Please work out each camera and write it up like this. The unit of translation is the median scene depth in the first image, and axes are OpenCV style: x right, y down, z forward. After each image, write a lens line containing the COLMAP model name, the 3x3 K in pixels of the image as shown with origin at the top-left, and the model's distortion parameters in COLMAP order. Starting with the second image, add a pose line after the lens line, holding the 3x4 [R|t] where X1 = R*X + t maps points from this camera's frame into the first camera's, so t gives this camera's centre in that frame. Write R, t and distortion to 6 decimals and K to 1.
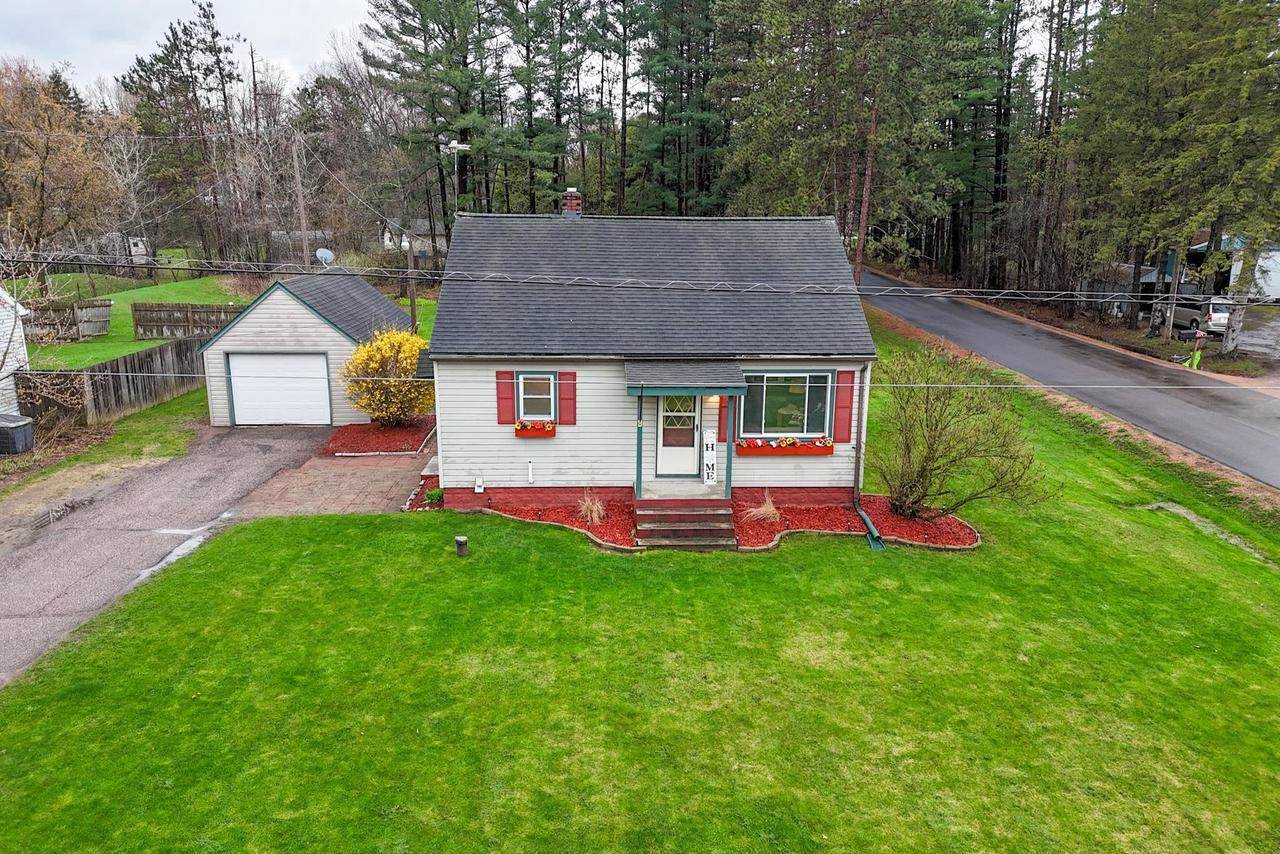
lens RADIAL K [[935.2, 0, 637.1], [0, 935.2, 426.0], [0, 0, 1]] dist [0.093244, -0.101249]
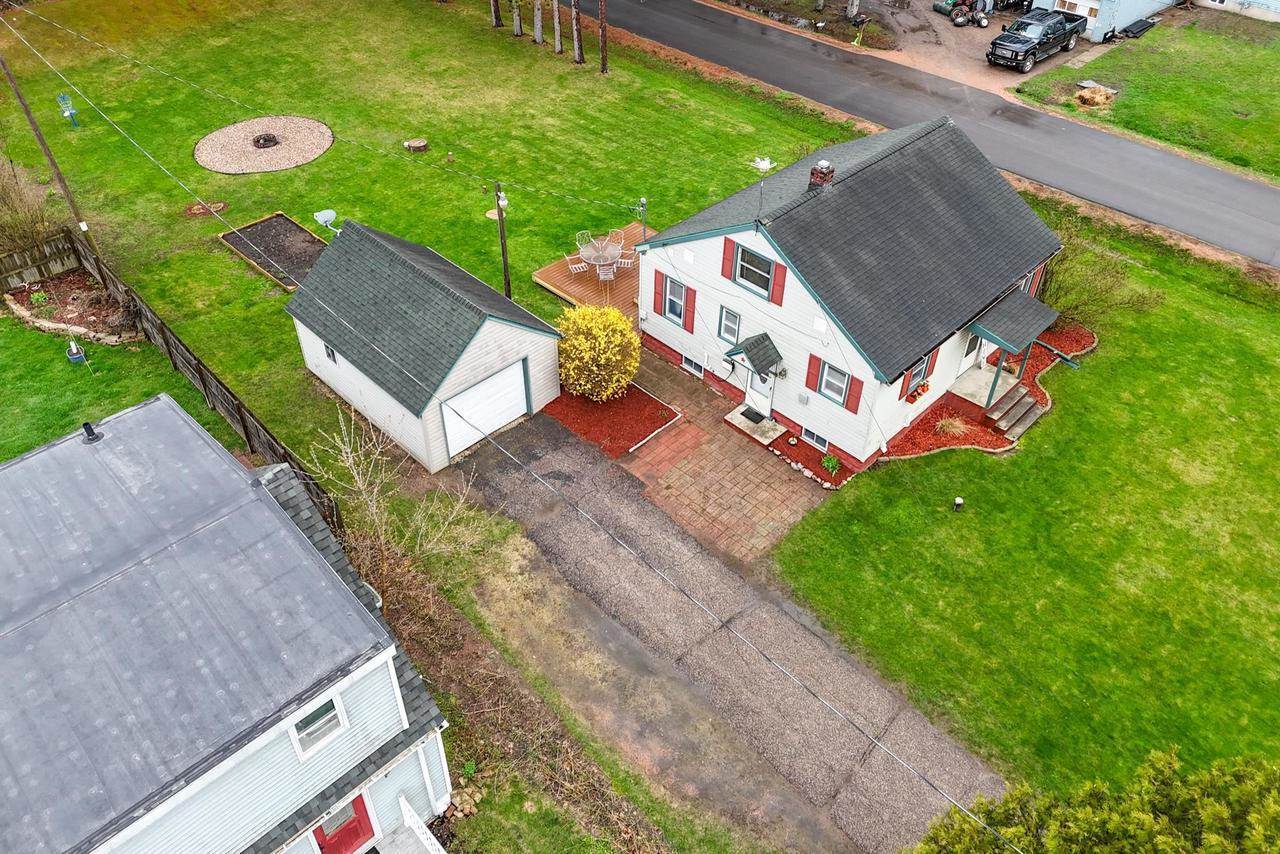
lens RADIAL K [[933.9, 0, 636.3], [0, 933.9, 375.4], [0, 0, 1]] dist [0.076378, -0.066128]
pose [[0.725623, -0.434131, 0.533856, -1.066365], [0.160610, 0.861276, 0.482087, -0.698372], [-0.669086, -0.264071, 0.694687, 0.370584]]
